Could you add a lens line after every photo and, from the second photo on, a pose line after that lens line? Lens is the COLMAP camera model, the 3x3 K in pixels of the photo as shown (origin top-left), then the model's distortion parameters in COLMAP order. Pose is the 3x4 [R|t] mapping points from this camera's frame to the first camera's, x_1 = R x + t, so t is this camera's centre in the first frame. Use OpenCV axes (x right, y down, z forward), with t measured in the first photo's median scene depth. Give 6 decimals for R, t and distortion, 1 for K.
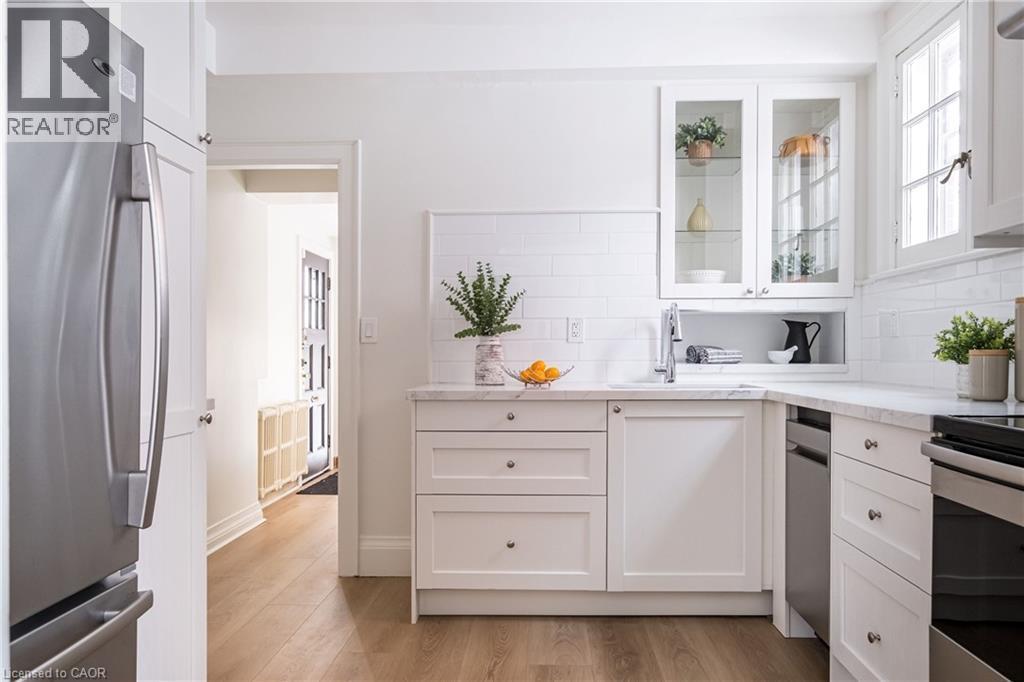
lens RADIAL K [[755.9, 0, 493.6], [0, 755.9, 366.6], [0, 0, 1]] dist [0.000566, 0.017913]
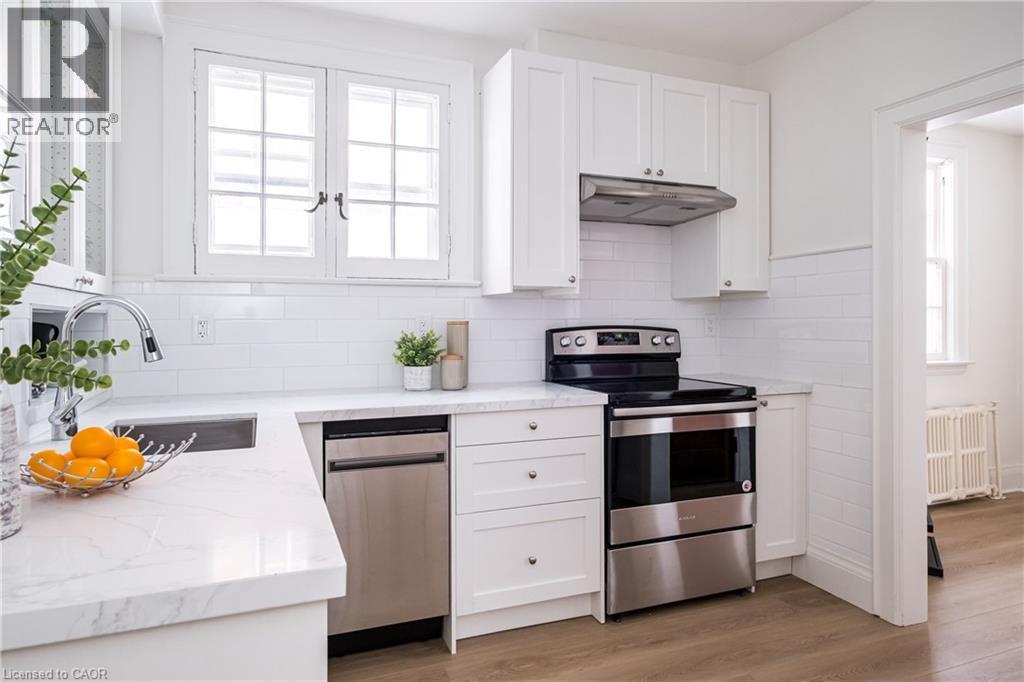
lens RADIAL K [[628.7, 0, 514.8], [0, 628.7, 322.2], [0, 0, 1]] dist [-0.006142, 0.001813]
pose [[-0.439729, 0.000625, 0.898130, -0.367059], [0.018759, 0.999788, 0.008489, -0.068511], [-0.897935, 0.020581, -0.439647, 1.029139]]
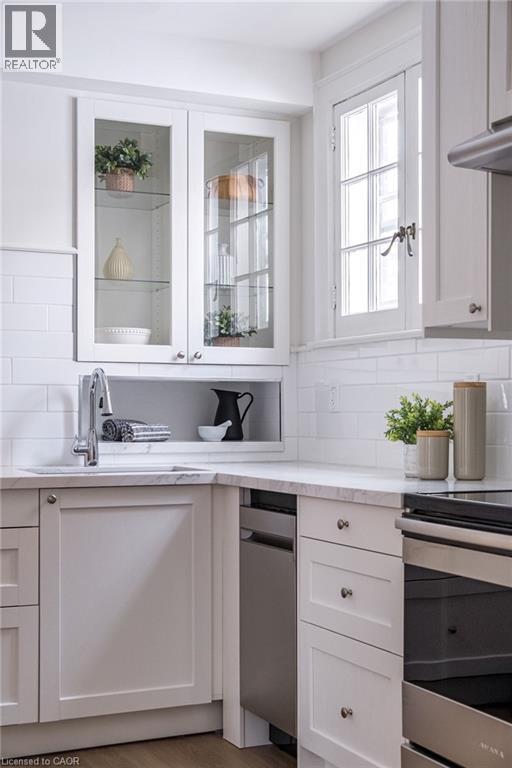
lens RADIAL K [[1238.1, 0, 223.3], [0, 1238.1, 420.2], [0, 0, 1]] dist [0.090961, 0.000000]
pose [[0.898285, 0.000731, 0.439413, -0.259502], [0.004875, 0.999920, -0.011629, -0.013123], [-0.439387, 0.012588, 0.898210, -0.297364]]
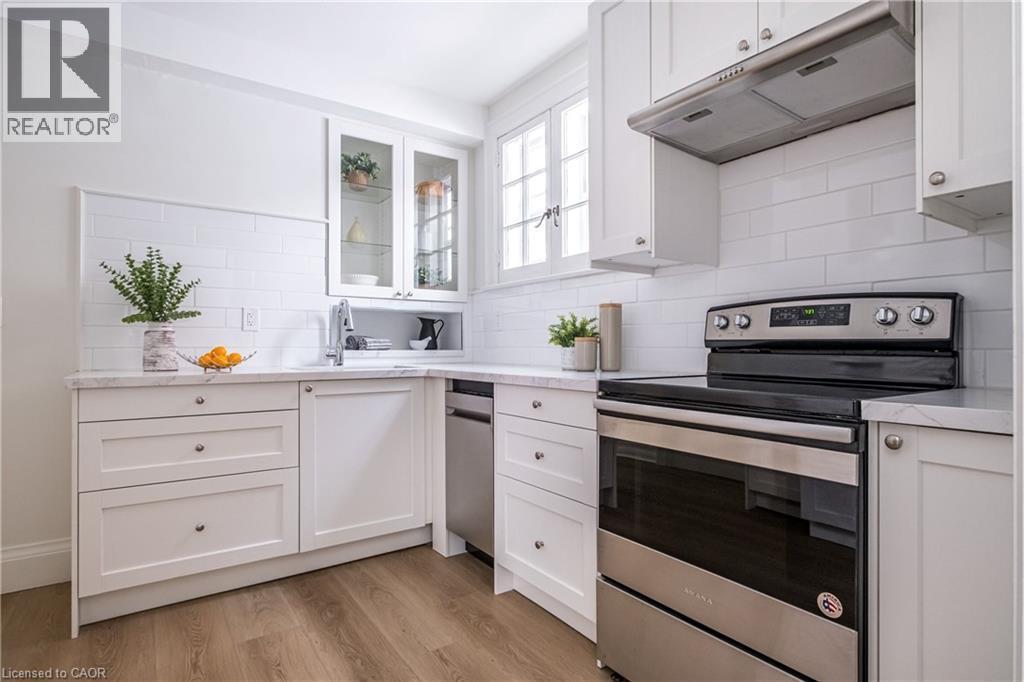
lens RADIAL K [[555.3, 0, 517.0], [0, 555.3, 348.7], [0, 0, 1]] dist [0.005272, 0.001743]
pose [[0.788136, 0.001030, 0.615501, -0.100853], [0.008675, 0.999881, -0.012781, 0.009547], [-0.615440, 0.015413, 0.788033, 0.149143]]
